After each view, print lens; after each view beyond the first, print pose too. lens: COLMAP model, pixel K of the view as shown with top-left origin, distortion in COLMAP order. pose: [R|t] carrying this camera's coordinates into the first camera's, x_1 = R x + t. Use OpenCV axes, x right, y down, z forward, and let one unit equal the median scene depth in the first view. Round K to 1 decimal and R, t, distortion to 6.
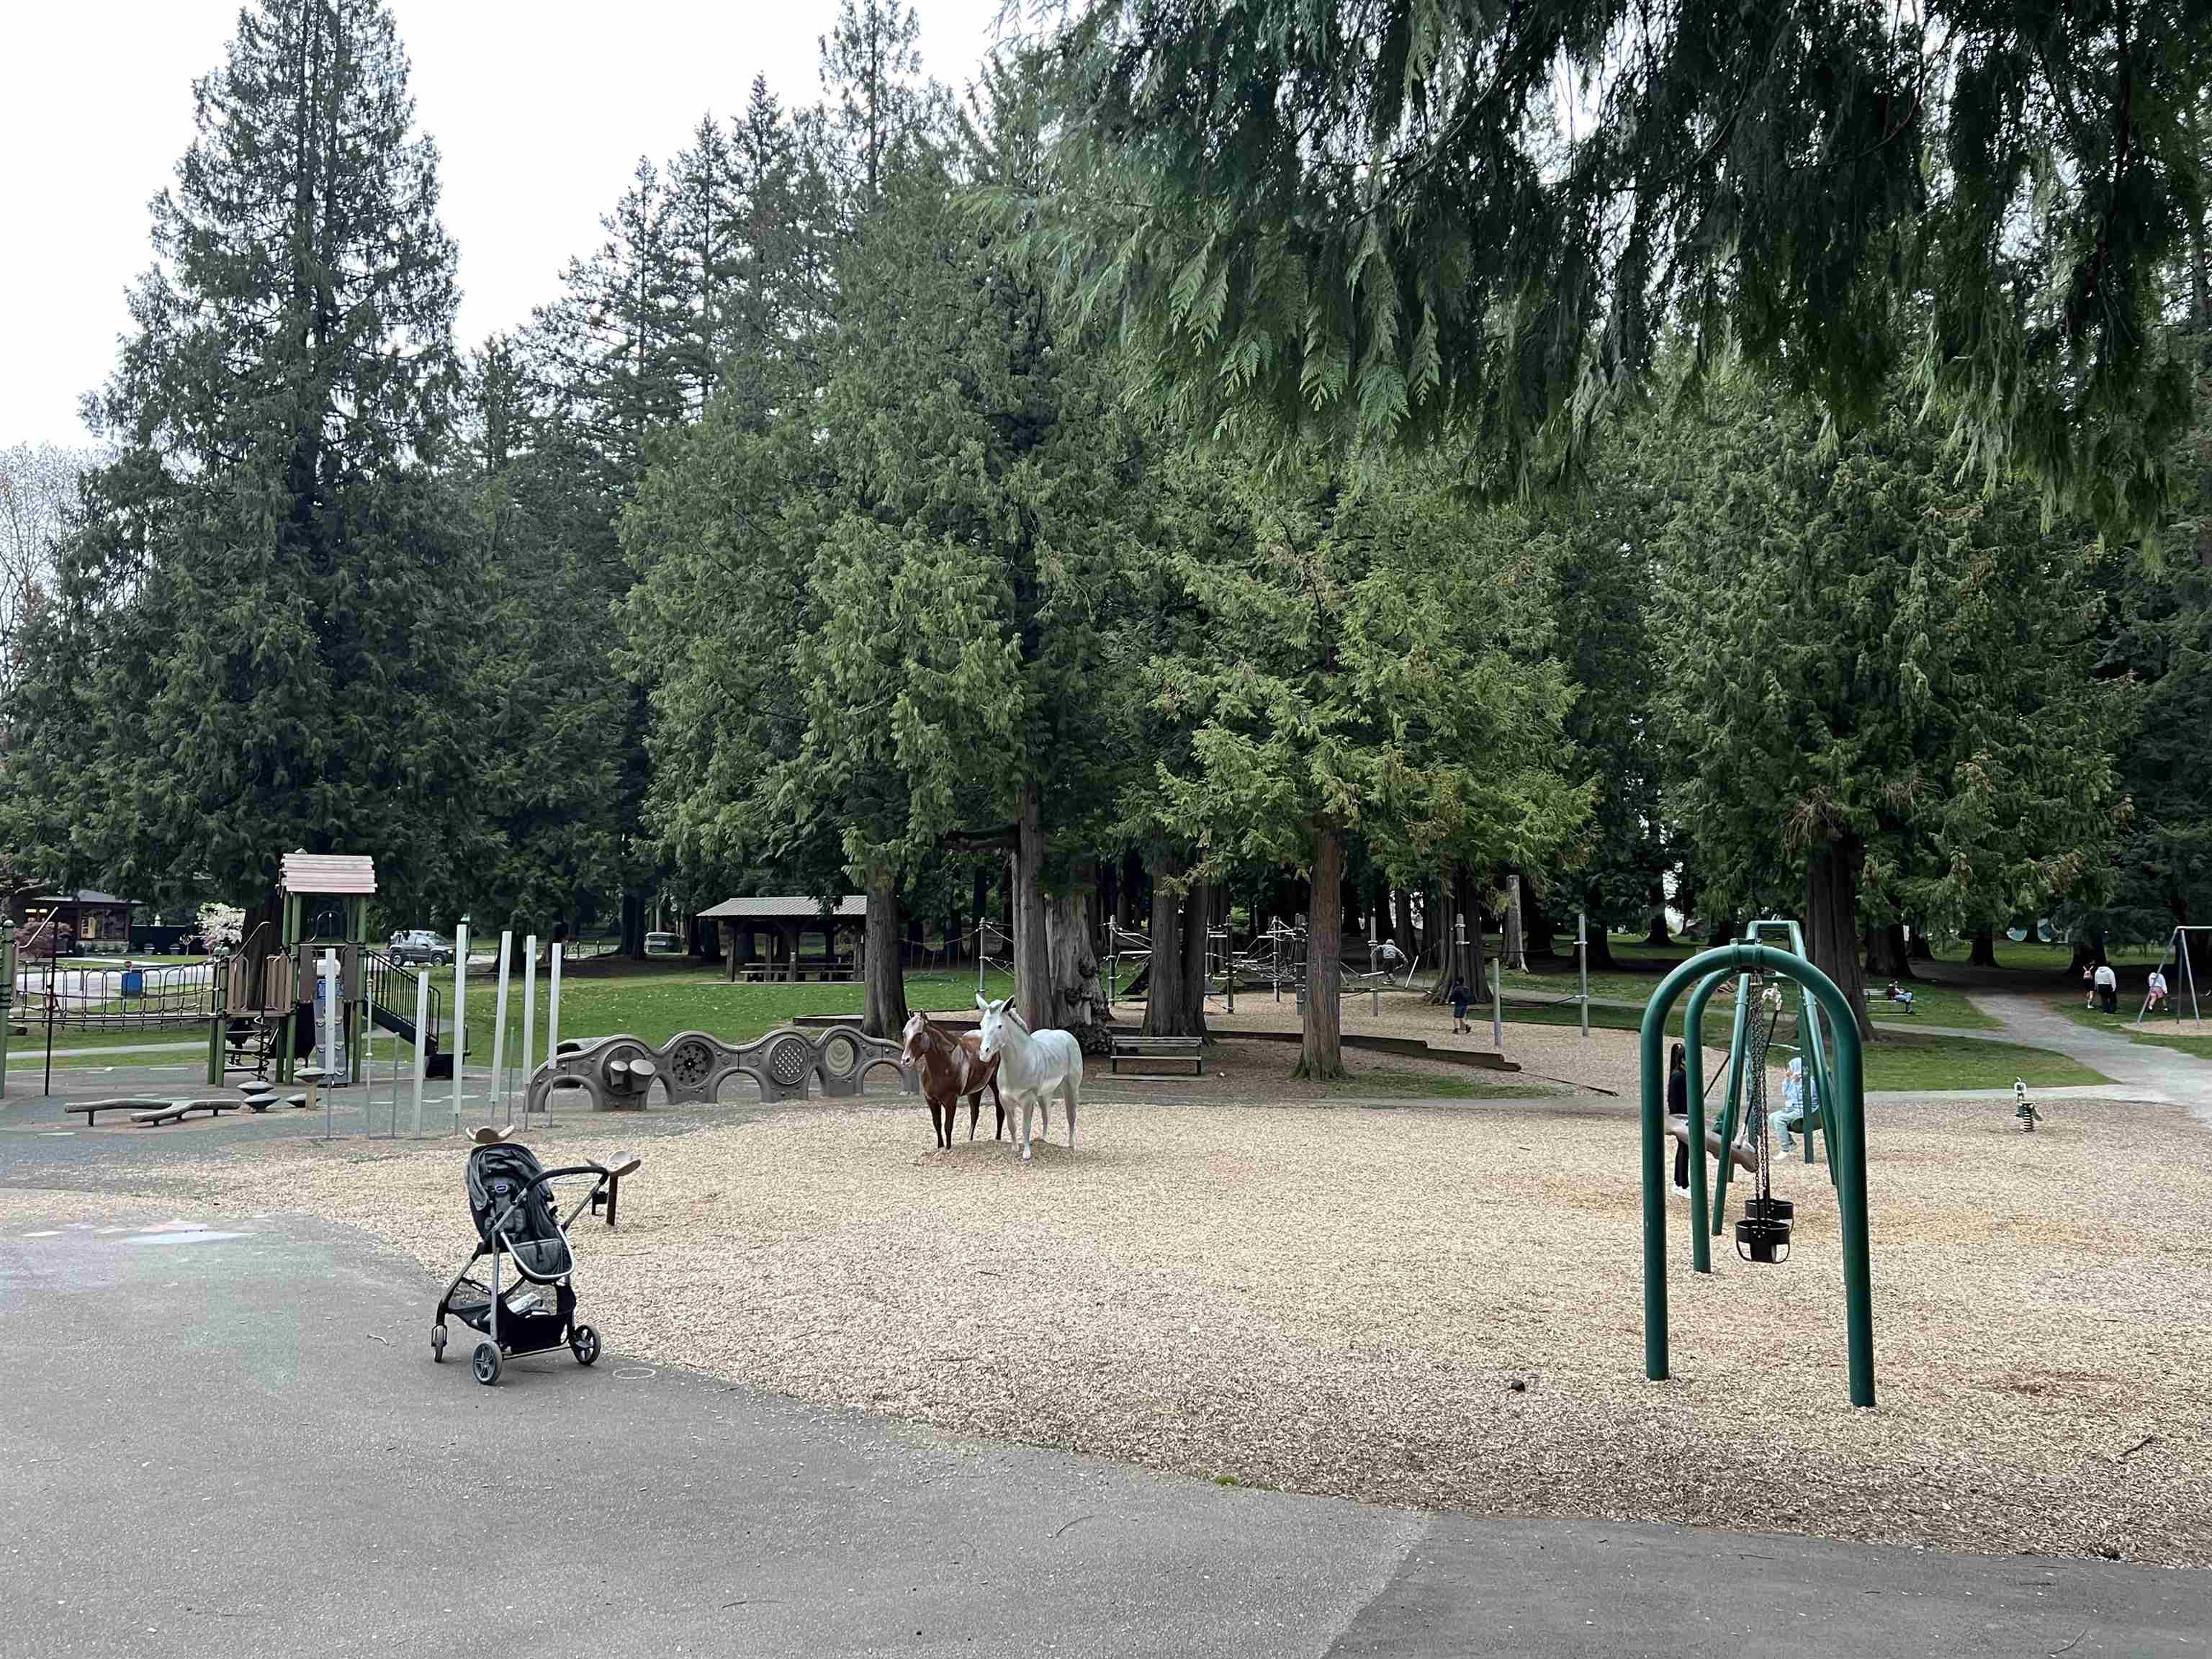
lens RADIAL K [[1679.6, 0, 1114.5], [0, 1679.6, 804.8], [0, 0, 1]] dist [0.087608, -0.140162]
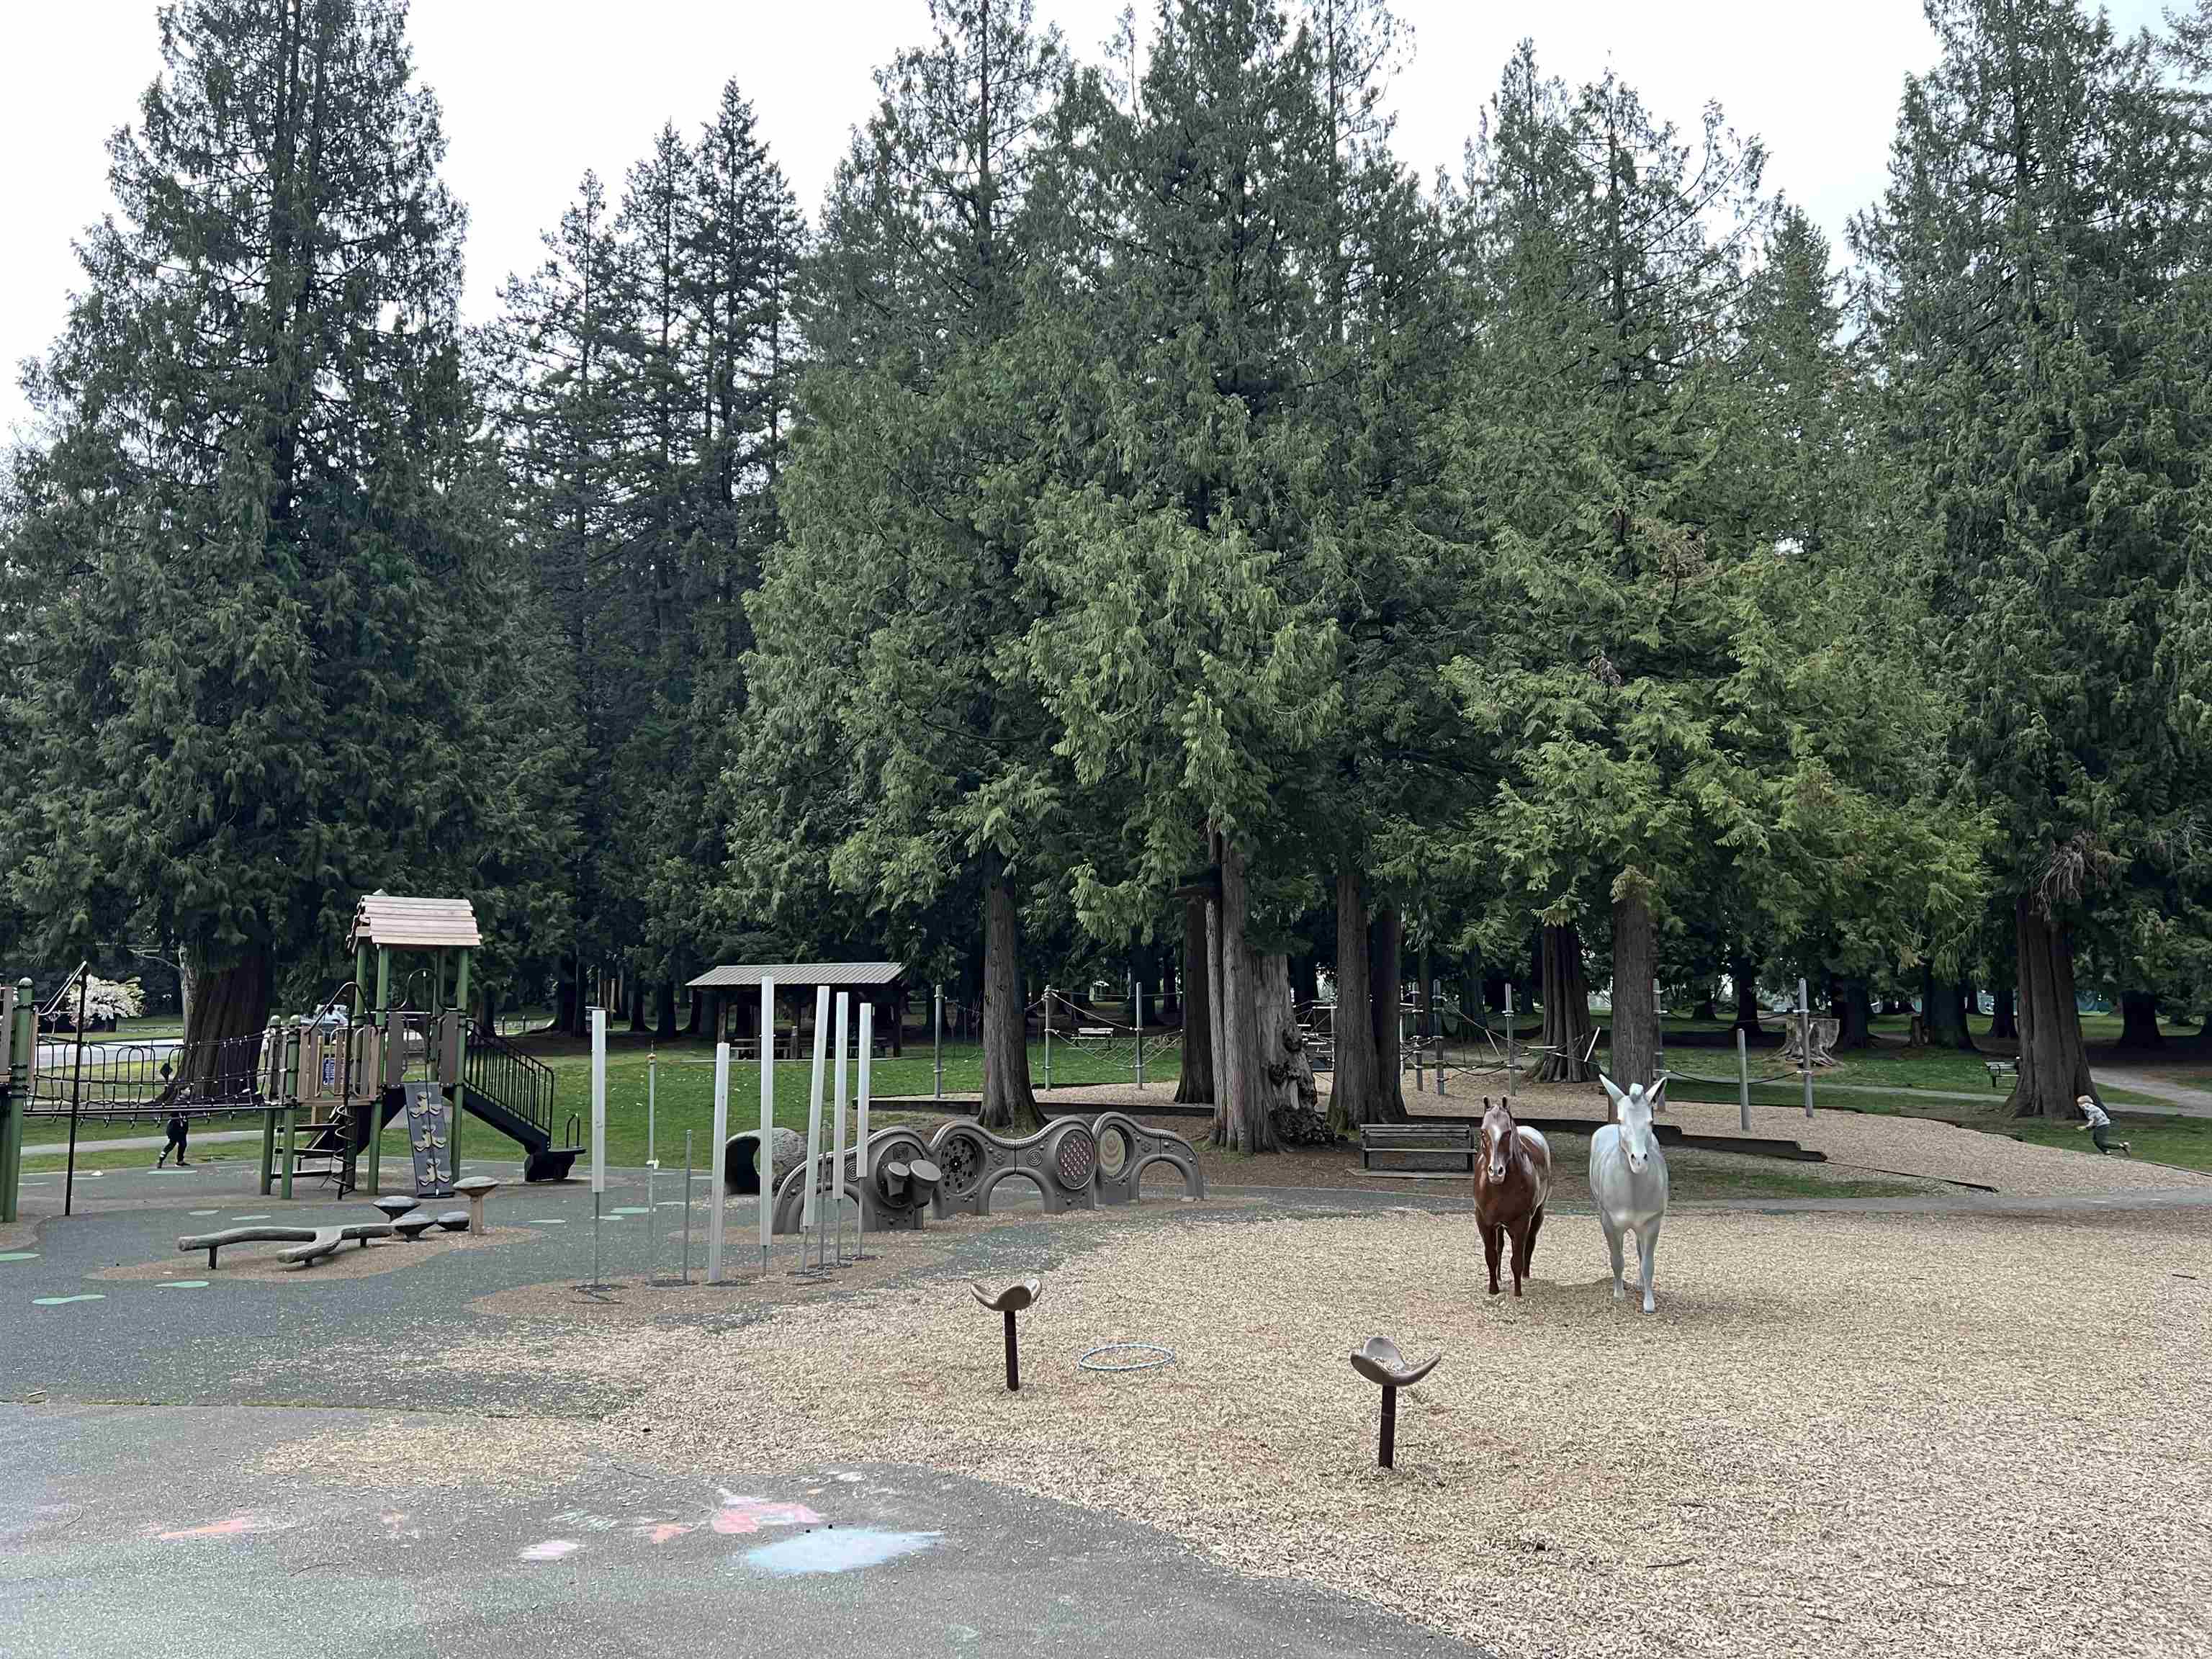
lens RADIAL K [[1675.9, 0, 1106.0], [0, 1675.9, 829.5], [0, 0, 1]] dist [0.085820, -0.130918]
pose [[0.996720, 0.006675, 0.080654, -0.139521], [-0.004185, 0.999511, -0.031000, 0.014111], [-0.080822, 0.030561, 0.996260, 0.130282]]
